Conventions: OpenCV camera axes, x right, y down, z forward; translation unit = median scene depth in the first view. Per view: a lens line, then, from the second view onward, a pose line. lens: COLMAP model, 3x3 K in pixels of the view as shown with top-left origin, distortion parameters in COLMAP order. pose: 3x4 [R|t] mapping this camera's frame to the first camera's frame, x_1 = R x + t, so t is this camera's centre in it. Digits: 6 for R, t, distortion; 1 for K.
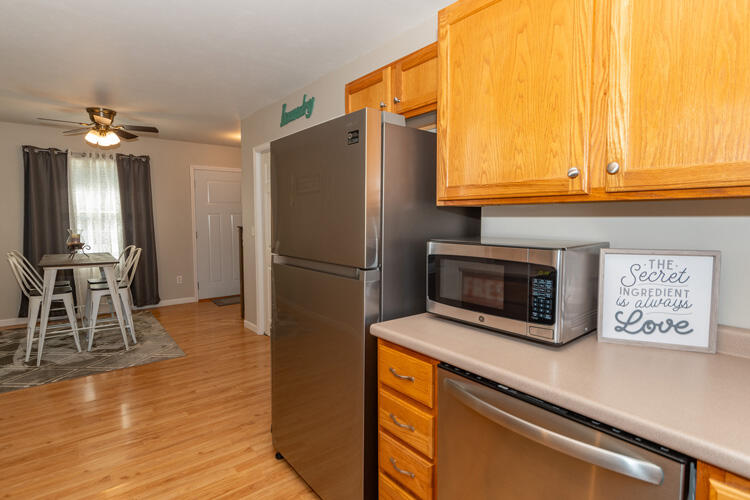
lens RADIAL K [[392.6, 0, 375.0], [0, 392.6, 247.0], [0, 0, 1]] dist [-0.002623, -0.000366]
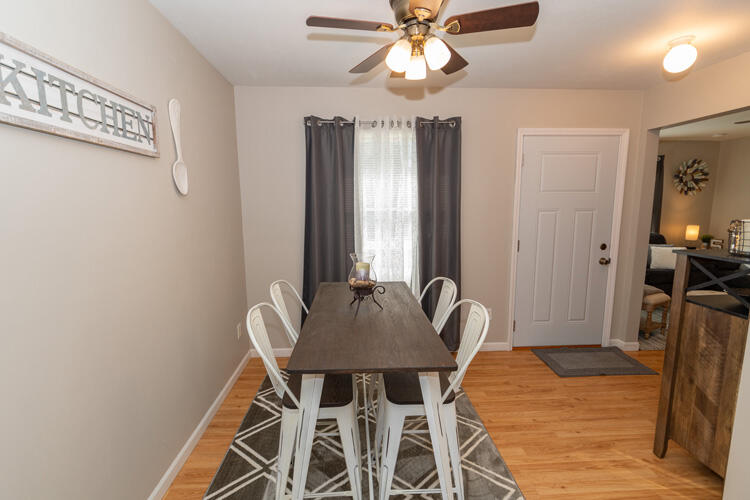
lens RADIAL K [[334.4, 0, 372.7], [0, 334.4, 248.6], [0, 0, 1]] dist [-0.002250, -0.001076]
pose [[0.819371, 0.073087, -0.568586, -0.401880], [-0.033550, 0.996253, 0.079711, -0.069326], [0.572282, -0.046236, 0.818753, 0.516901]]
